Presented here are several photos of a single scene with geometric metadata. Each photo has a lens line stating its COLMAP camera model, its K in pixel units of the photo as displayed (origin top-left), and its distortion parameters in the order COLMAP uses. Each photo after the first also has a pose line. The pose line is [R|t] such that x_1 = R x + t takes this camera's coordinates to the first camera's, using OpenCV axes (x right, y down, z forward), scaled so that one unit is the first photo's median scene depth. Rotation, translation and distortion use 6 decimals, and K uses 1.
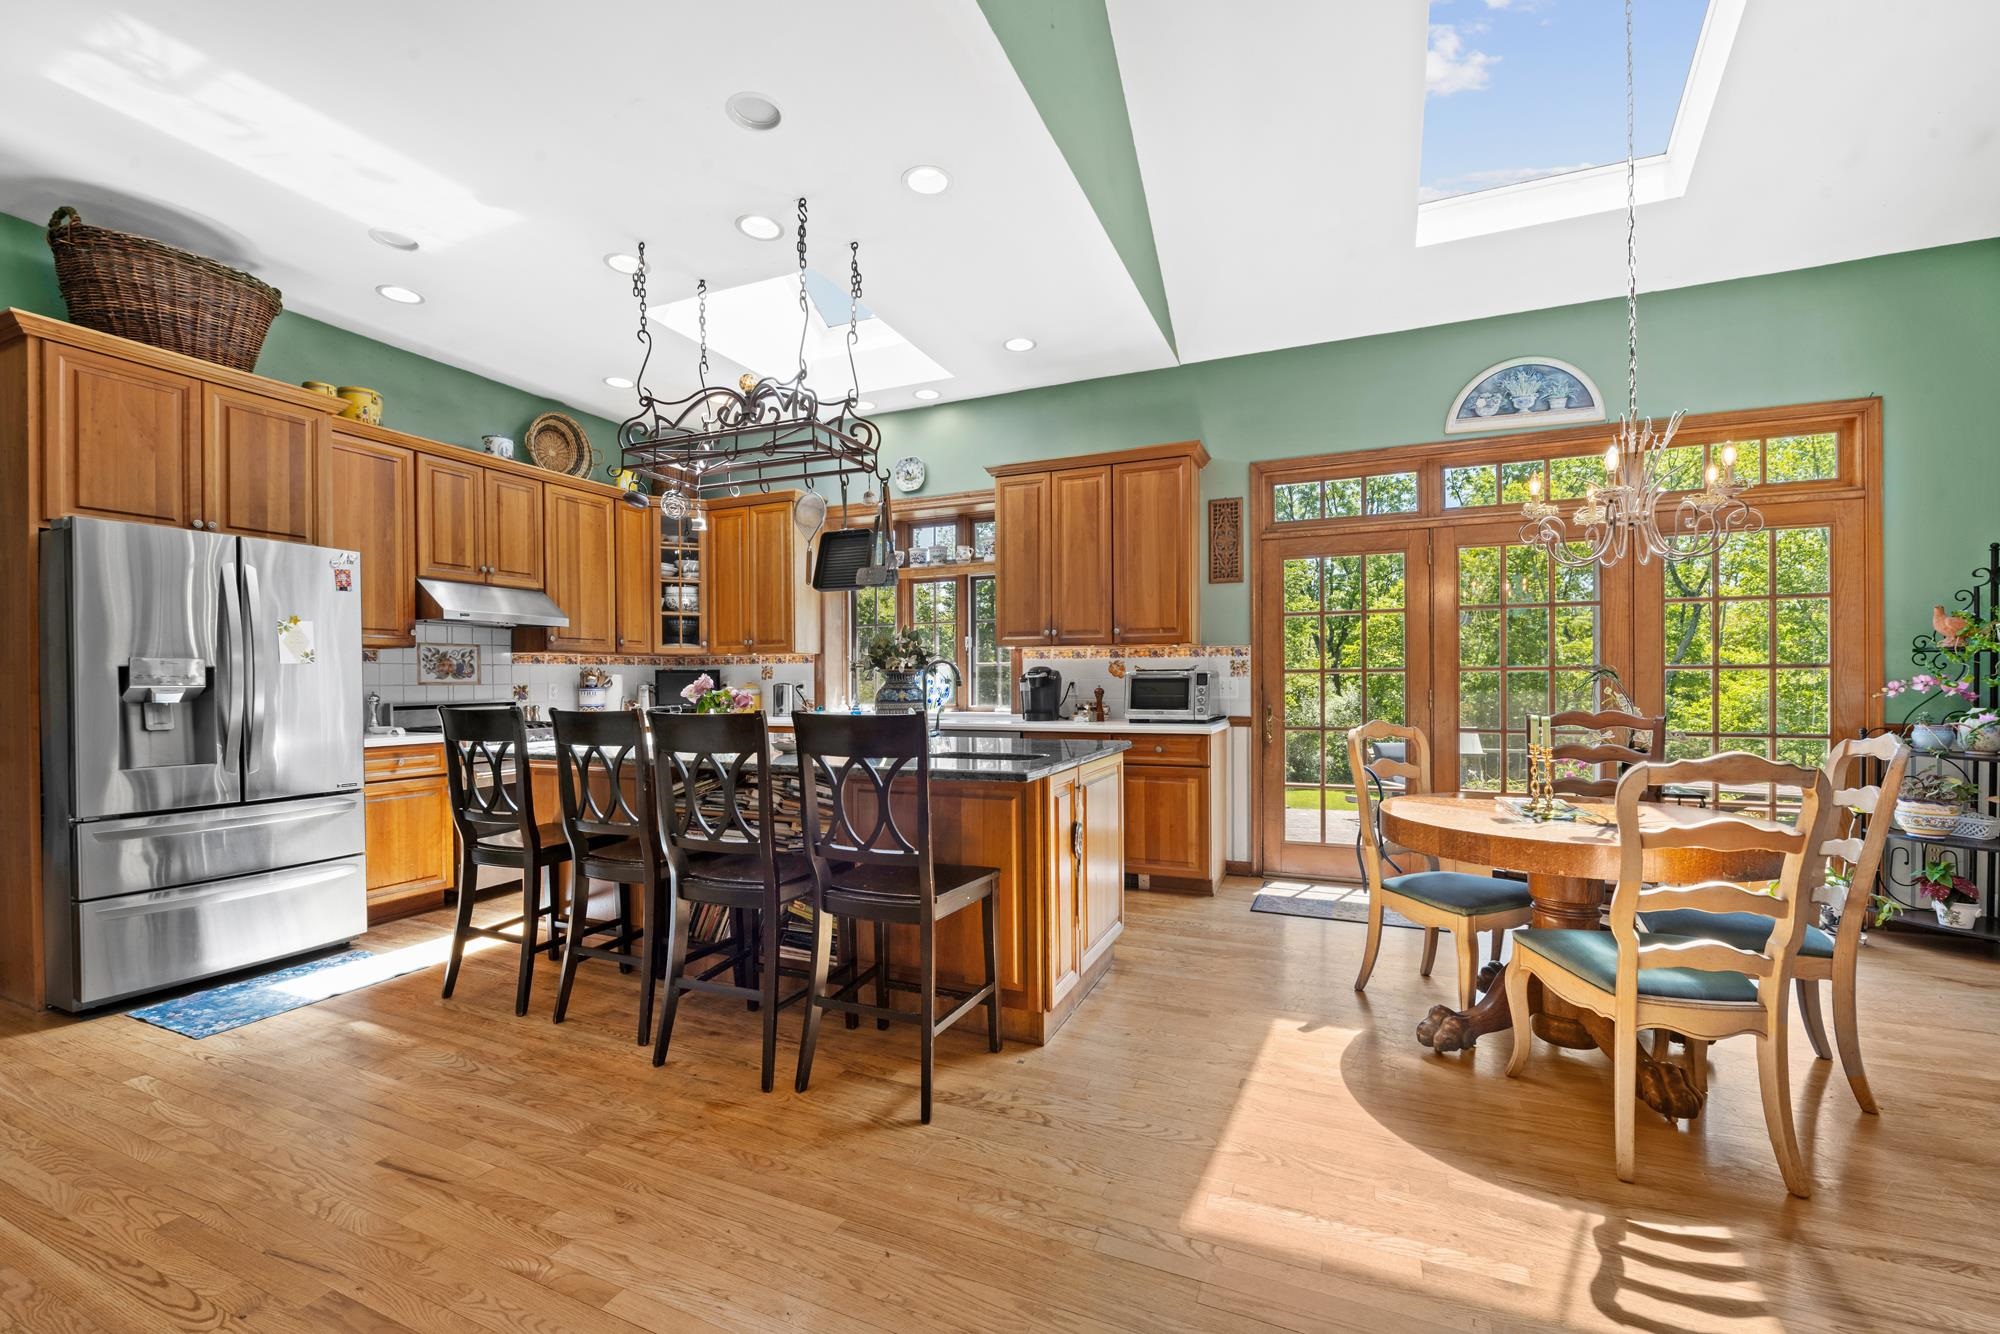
lens RADIAL K [[812.3, 0, 1004.4], [0, 812.3, 682.5], [0, 0, 1]] dist [-0.008586, -0.000342]
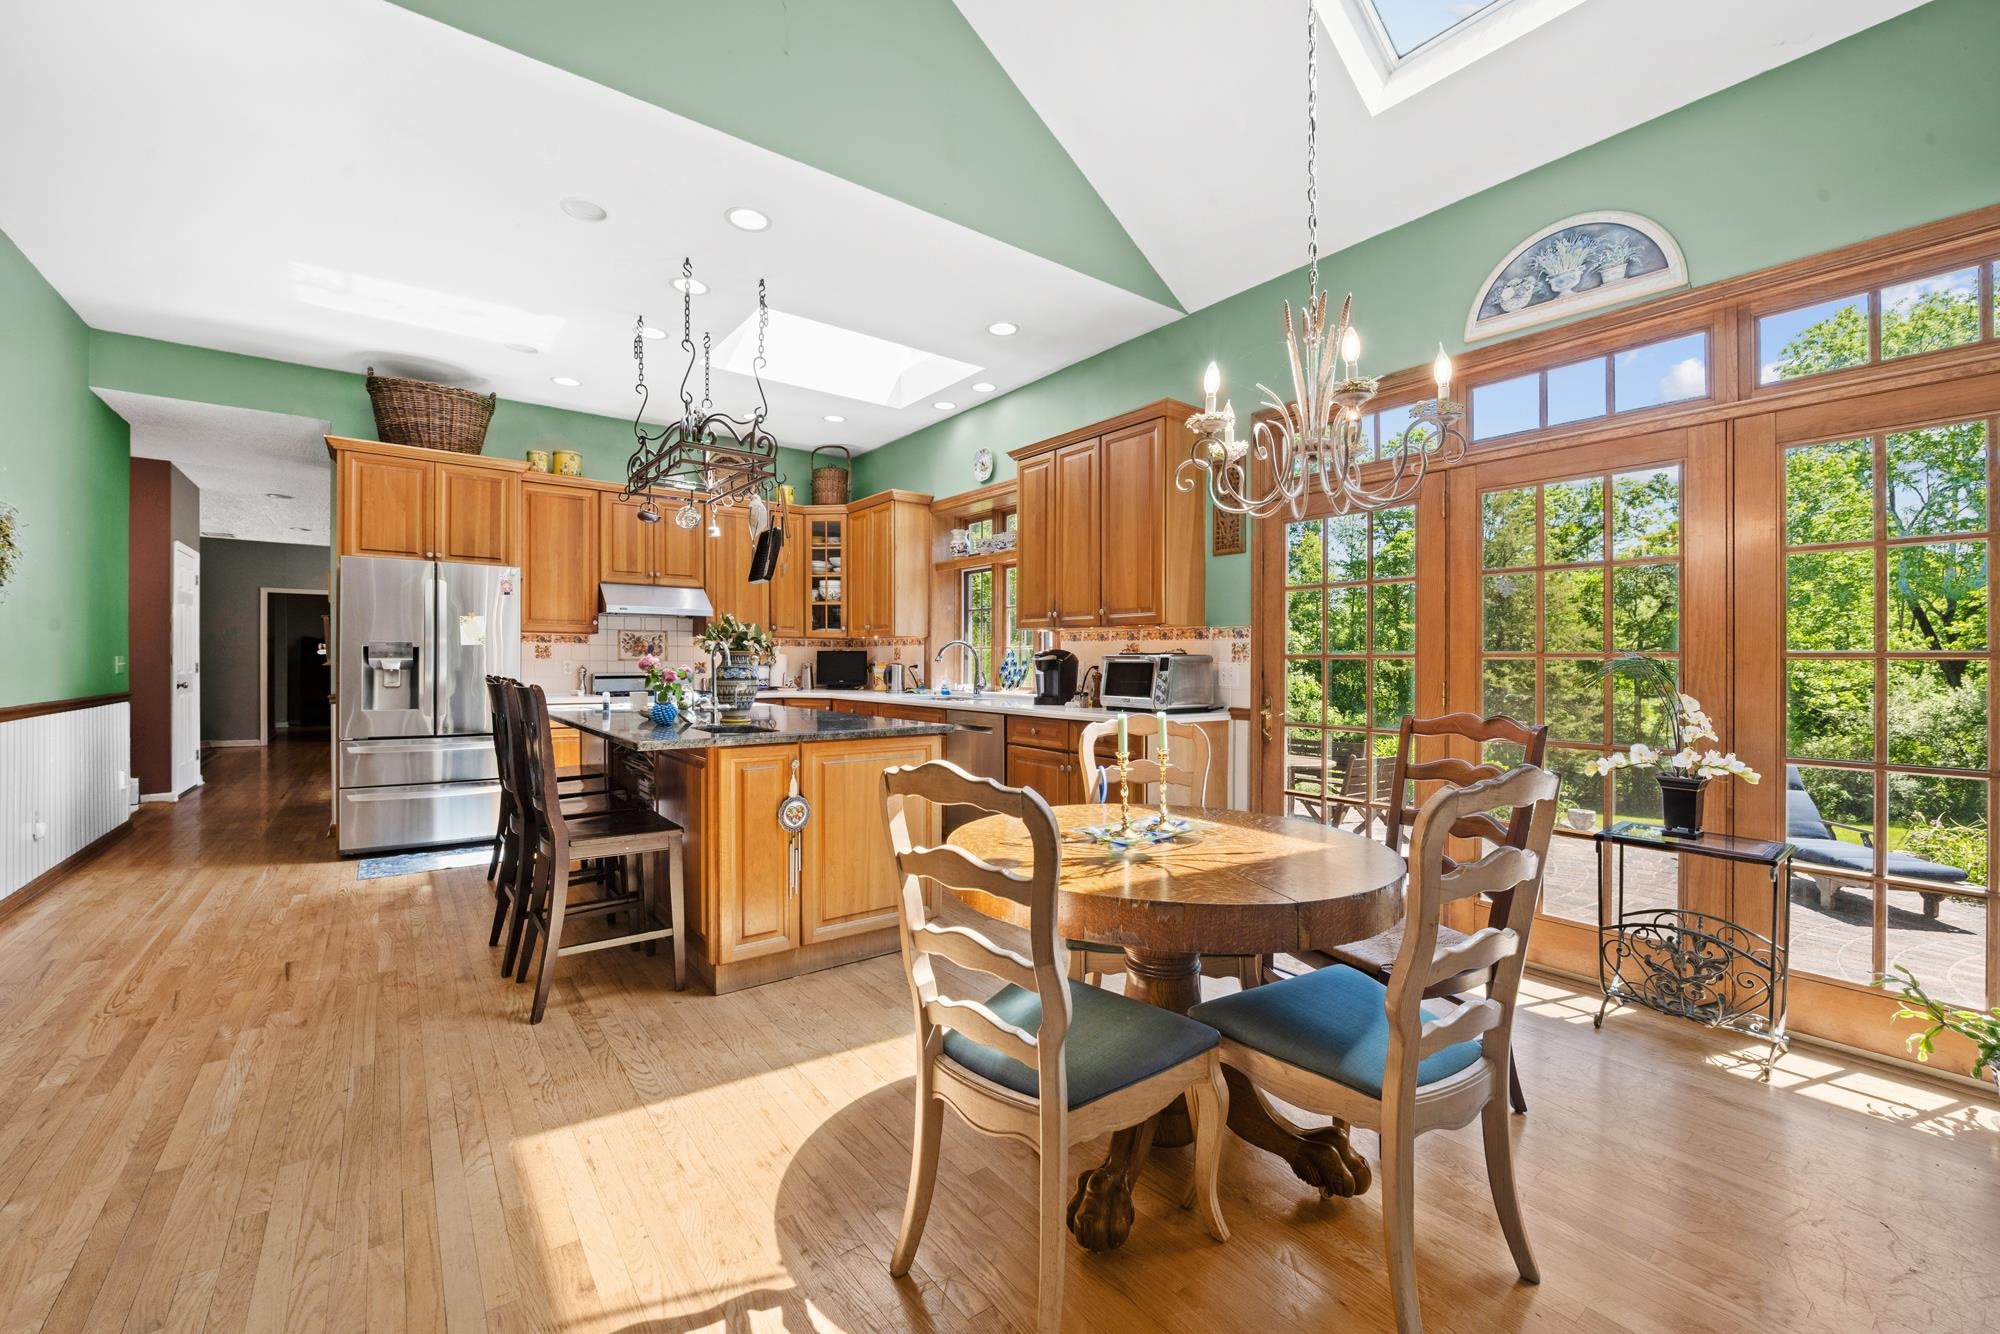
lens RADIAL K [[812.3, 0, 1004.8], [0, 812.3, 656.2], [0, 0, 1]] dist [-0.008586, -0.000342]
pose [[0.872315, 0.008349, -0.488873, 0.517639], [-0.013555, 0.999883, -0.007111, -0.003992], [0.488756, 0.012830, 0.872326, 0.130294]]
